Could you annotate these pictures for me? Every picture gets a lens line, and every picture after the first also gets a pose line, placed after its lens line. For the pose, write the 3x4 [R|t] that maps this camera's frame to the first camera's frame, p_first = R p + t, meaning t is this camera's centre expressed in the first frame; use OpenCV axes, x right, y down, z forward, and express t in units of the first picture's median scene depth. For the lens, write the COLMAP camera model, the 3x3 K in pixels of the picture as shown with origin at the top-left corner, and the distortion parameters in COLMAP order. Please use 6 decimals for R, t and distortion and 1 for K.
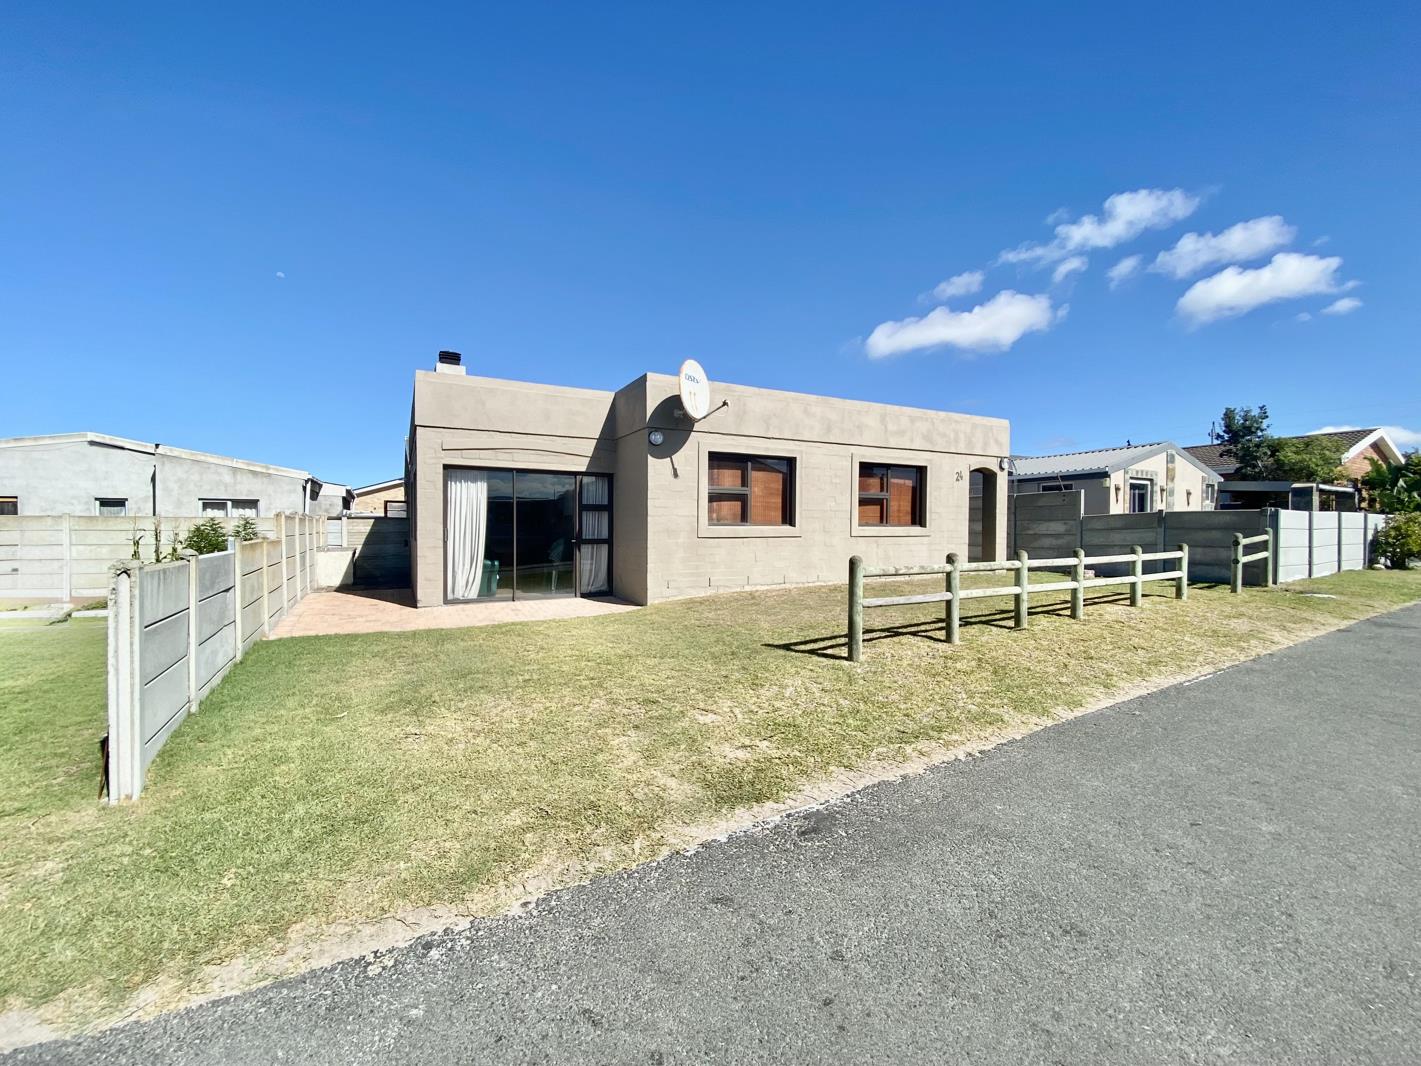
lens RADIAL K [[560.9, 0, 709.1], [0, 560.9, 518.8], [0, 0, 1]] dist [-0.000347, -0.011561]
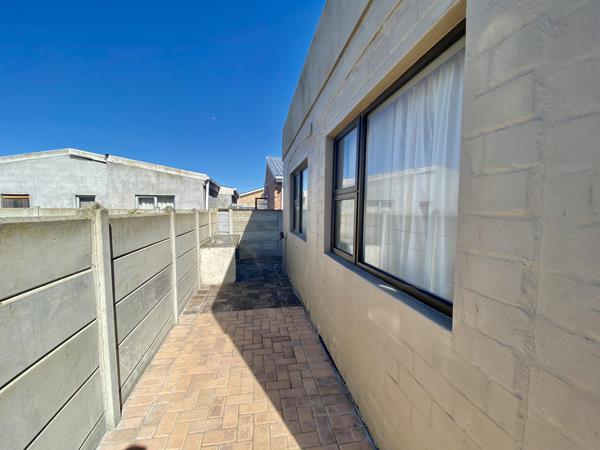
lens RADIAL K [[244.0, 0, 300.0], [0, 244.0, 225.0], [0, 0, 1]] dist [0.043533, -0.030626]
pose [[0.947297, 0.023084, -0.319525, -0.327881], [-0.001476, 0.997704, 0.067703, -0.004636], [0.320354, -0.063663, 0.945156, 0.527523]]
